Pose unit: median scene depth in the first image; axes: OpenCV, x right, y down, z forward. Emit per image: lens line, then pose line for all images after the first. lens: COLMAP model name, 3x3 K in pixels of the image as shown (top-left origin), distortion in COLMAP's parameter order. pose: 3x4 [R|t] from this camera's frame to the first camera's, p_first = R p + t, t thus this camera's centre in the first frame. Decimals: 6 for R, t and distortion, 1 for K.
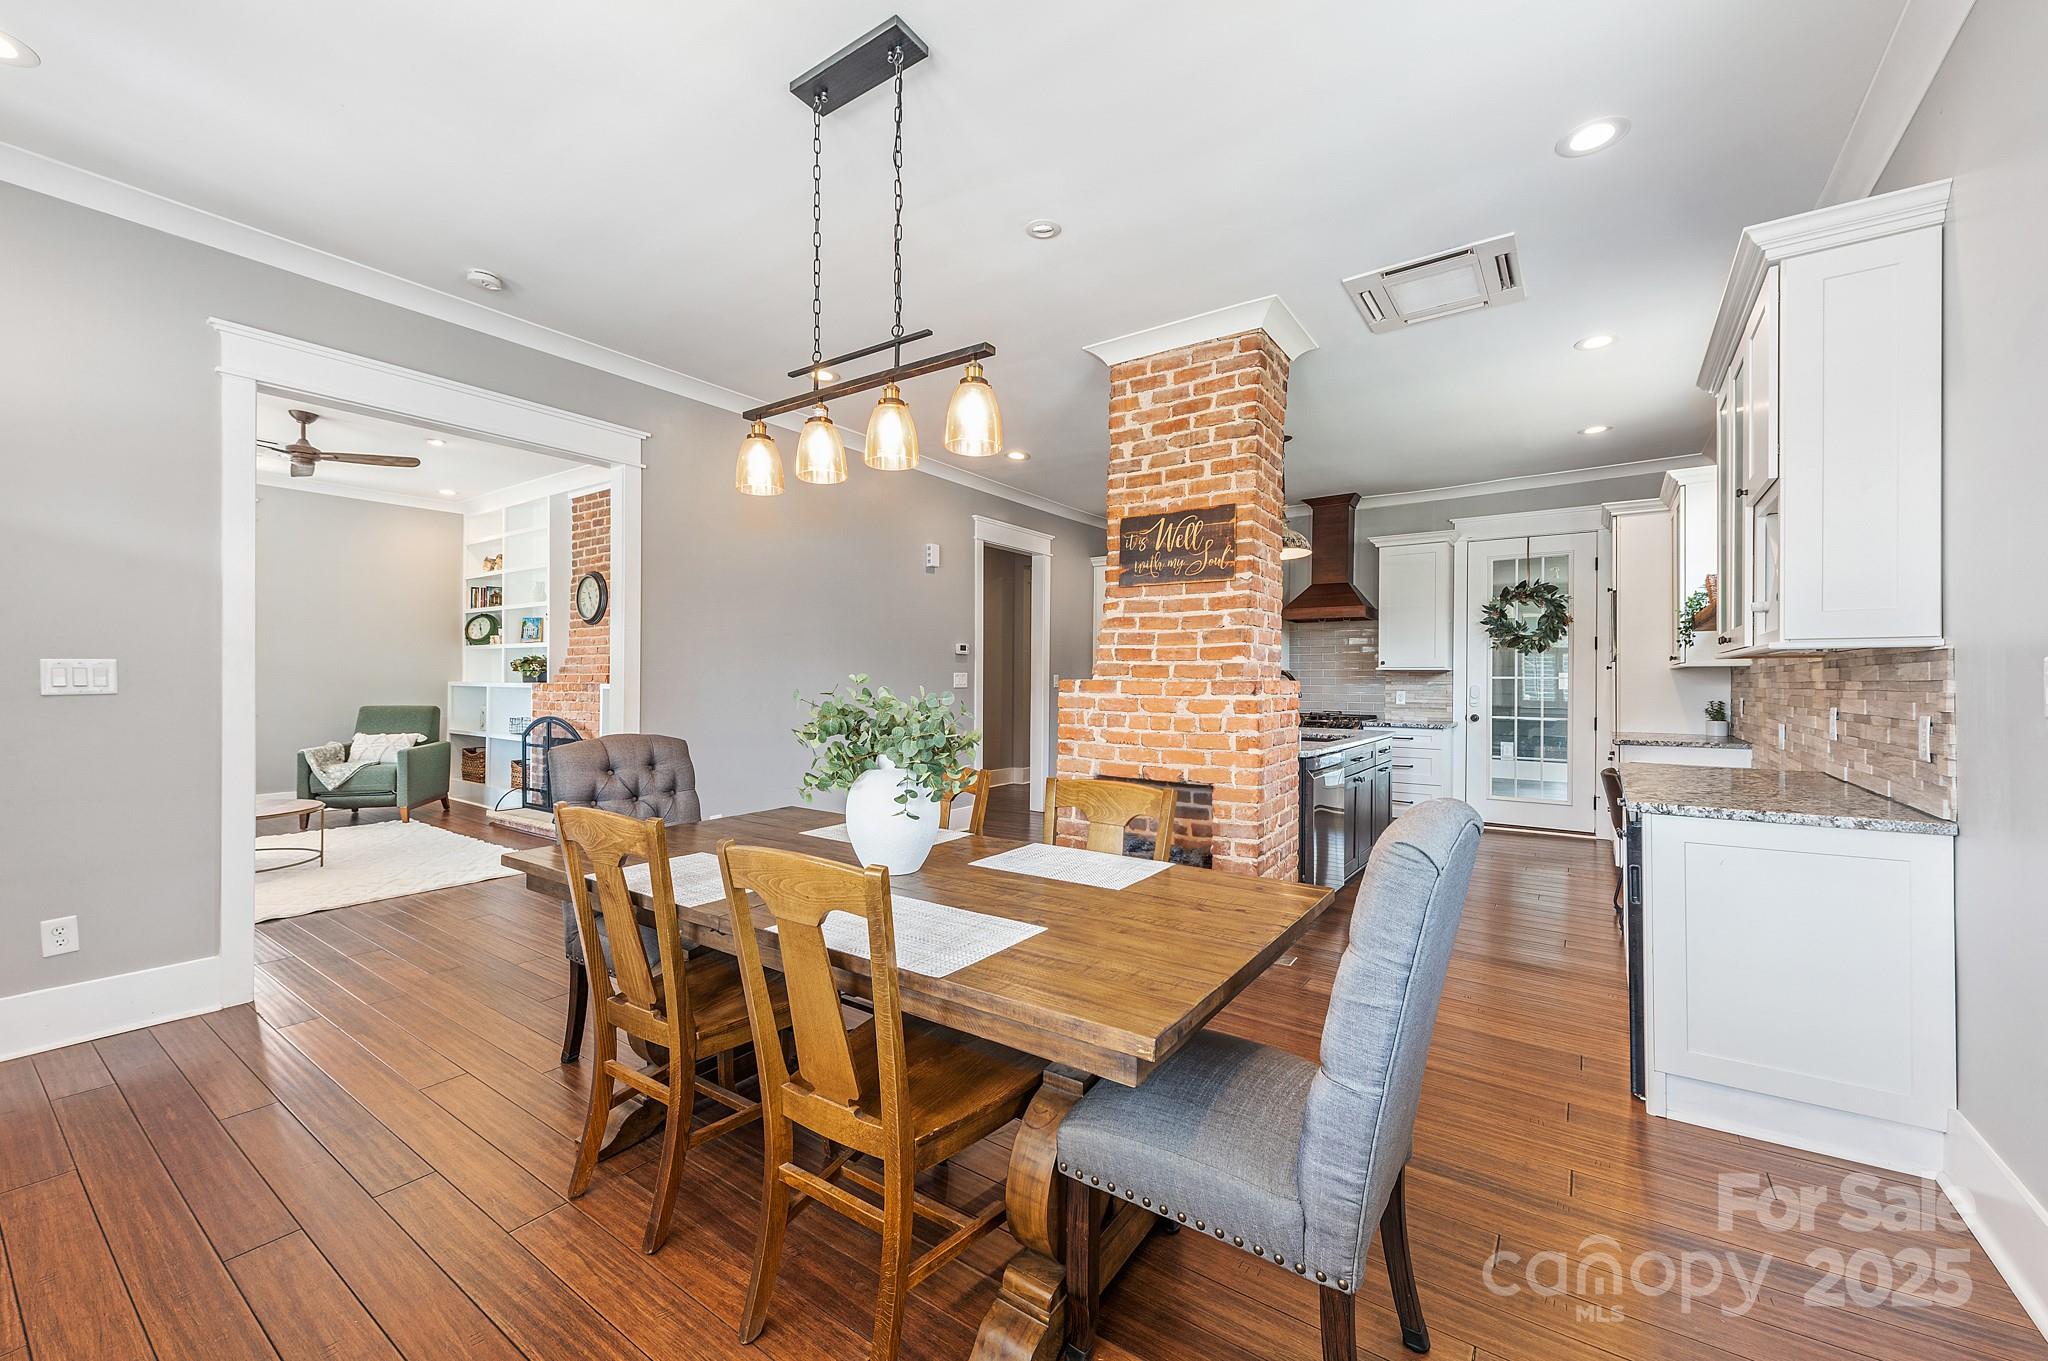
lens RADIAL K [[801.5, 0, 1007.9], [0, 801.5, 690.7], [0, 0, 1]] dist [0.003358, -0.000661]
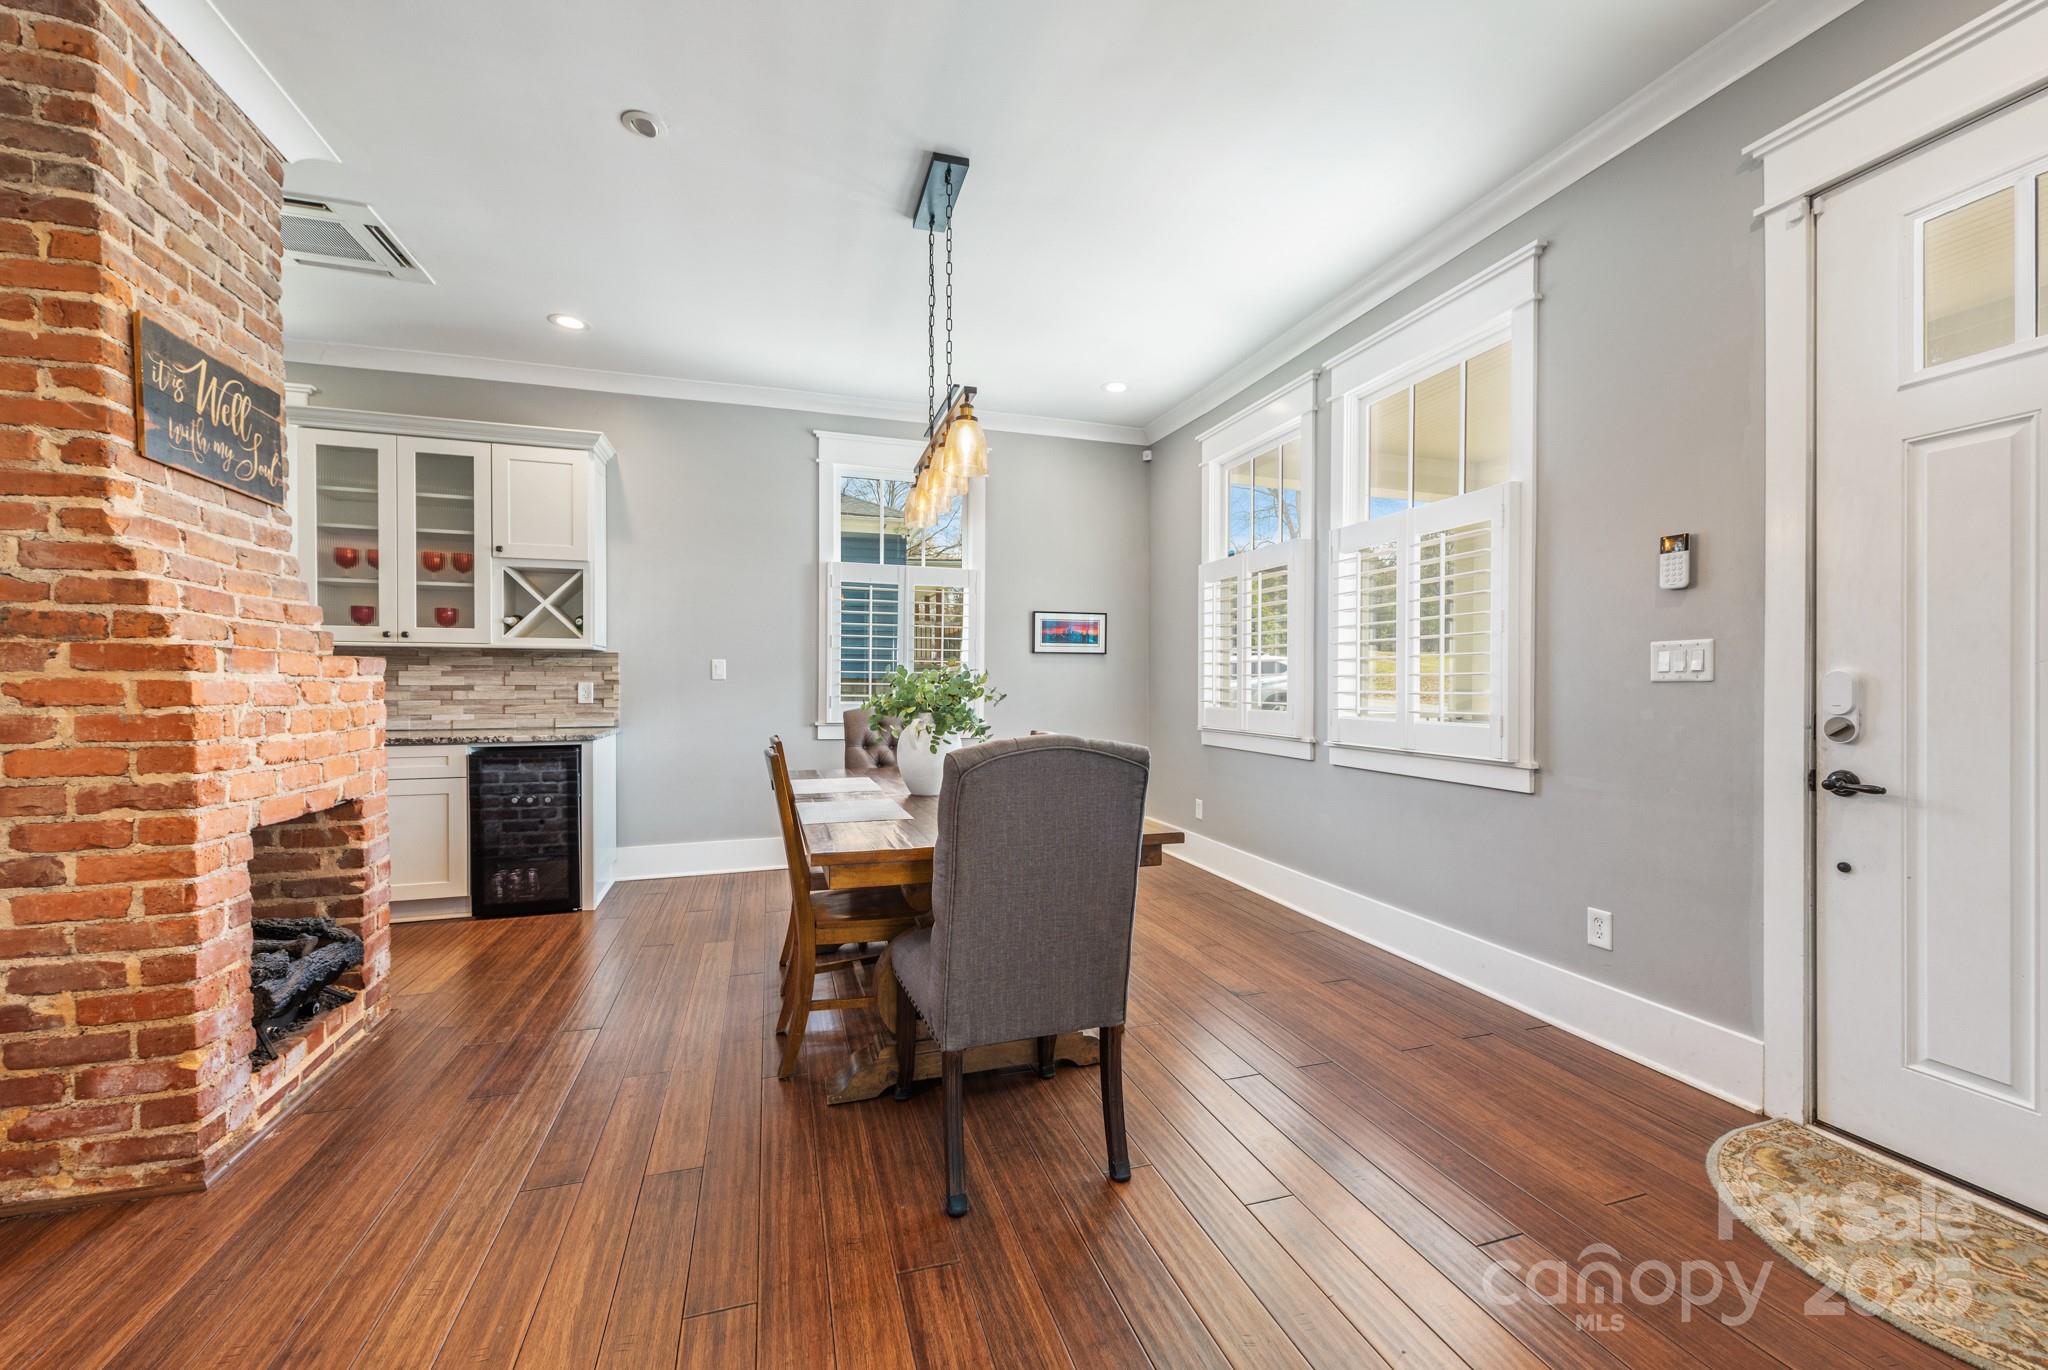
lens RADIAL K [[810.5, 0, 1032.4], [0, 810.5, 696.1], [0, 0, 1]] dist [0.002354, -0.000305]
pose [[-0.814905, -0.020959, 0.579215, -0.605920], [-0.004074, 0.999528, 0.030436, -0.001050], [-0.579580, 0.022443, -0.814607, 1.124883]]
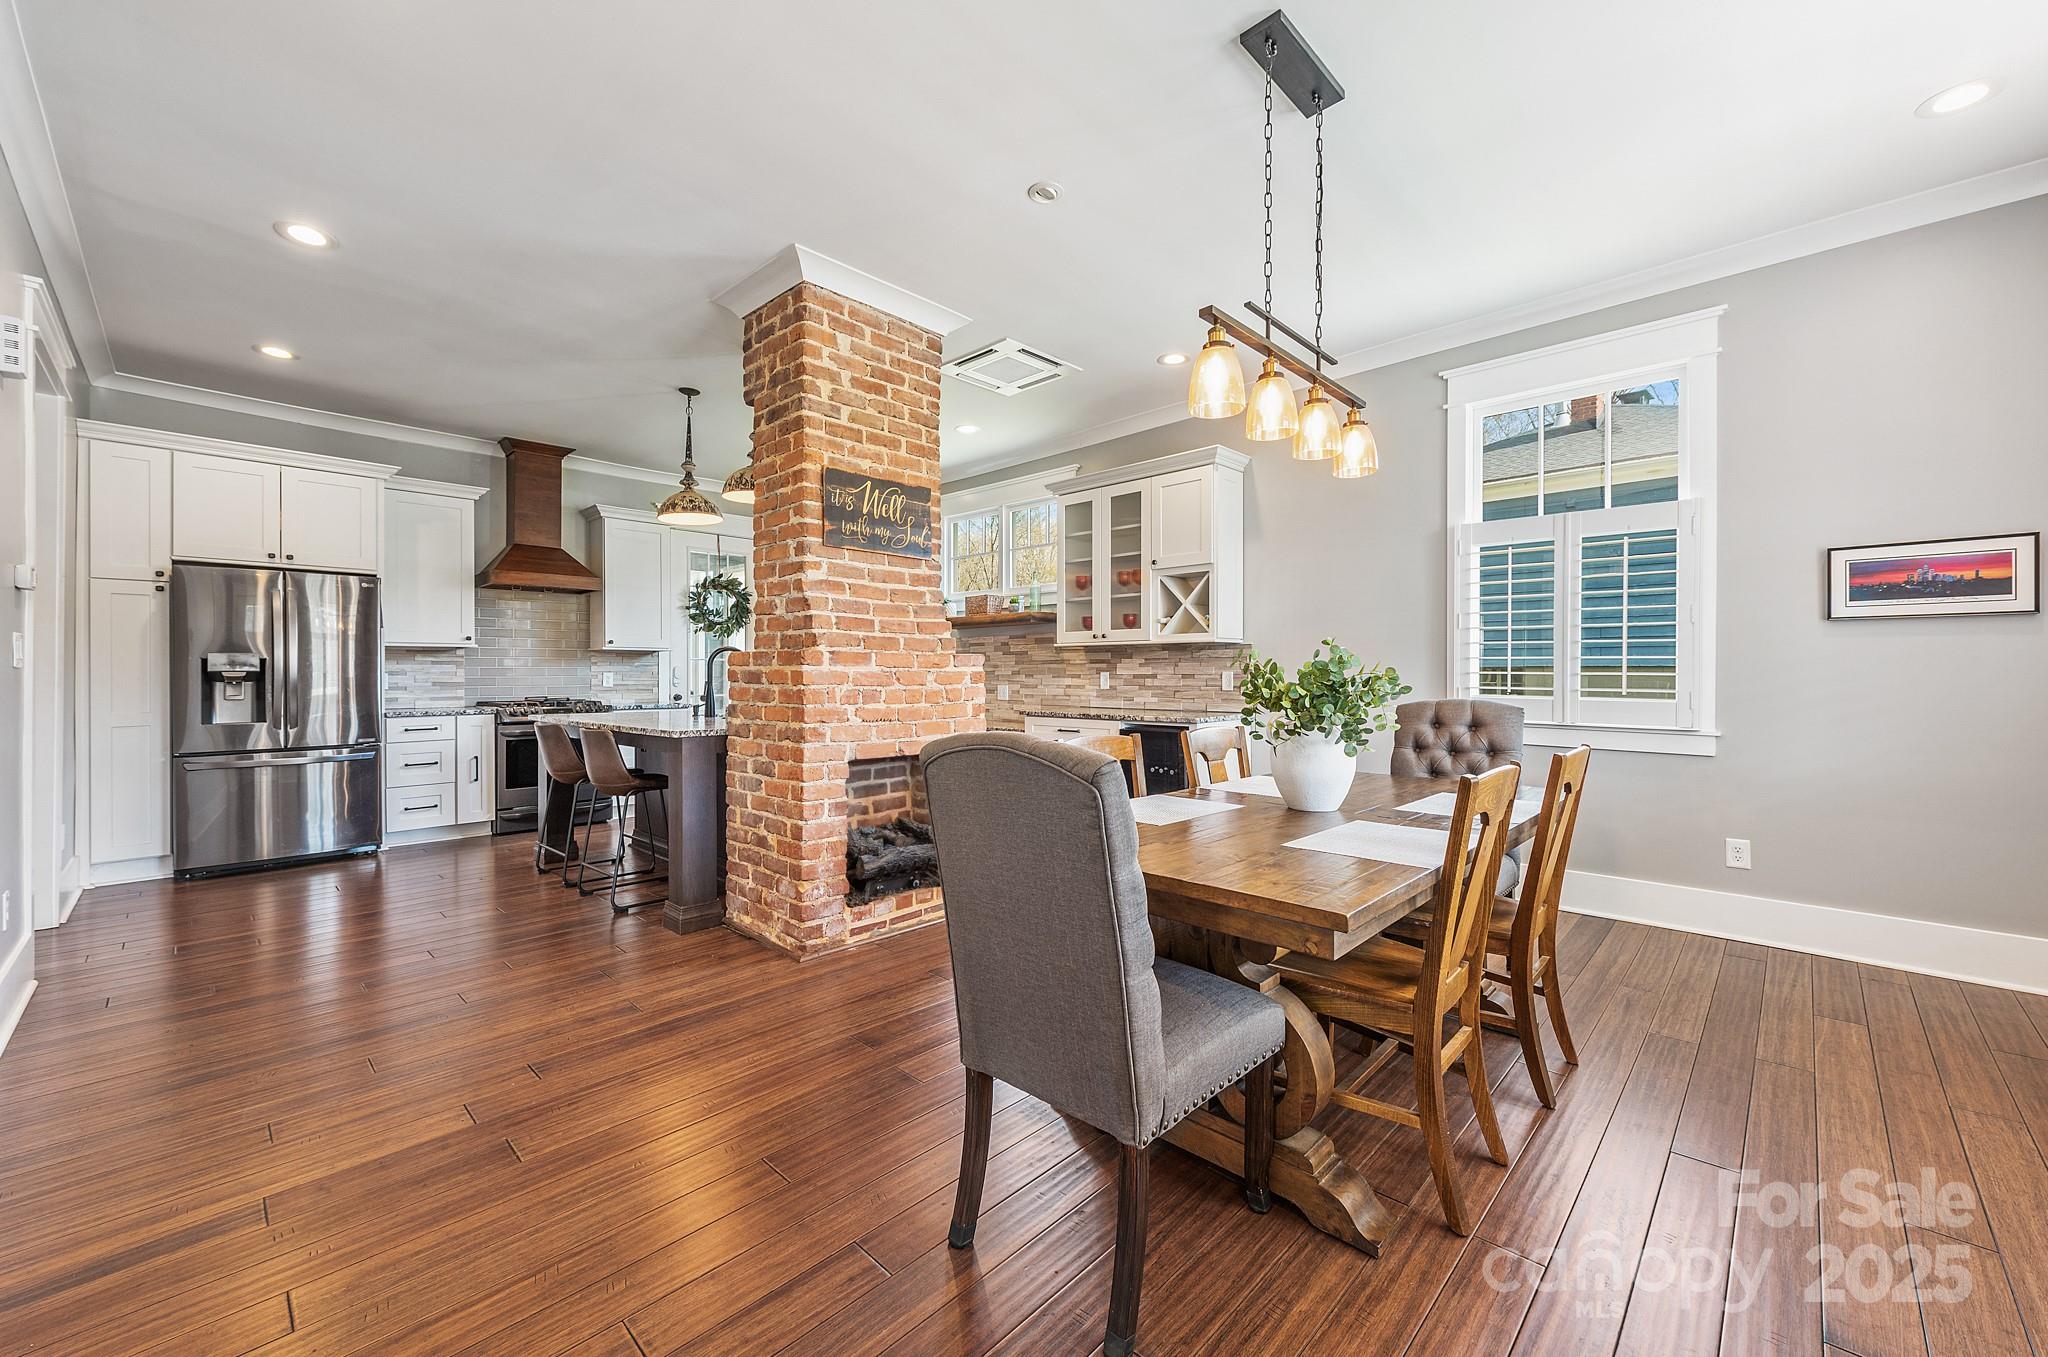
lens RADIAL K [[801.5, 0, 1024.7], [0, 801.5, 677.5], [0, 0, 1]] dist [0.003358, -0.000661]
pose [[0.135453, -0.015255, 0.990666, -0.716208], [0.012335, 0.999830, 0.013709, 0.005058], [-0.990707, 0.010363, 0.135618, 0.688511]]
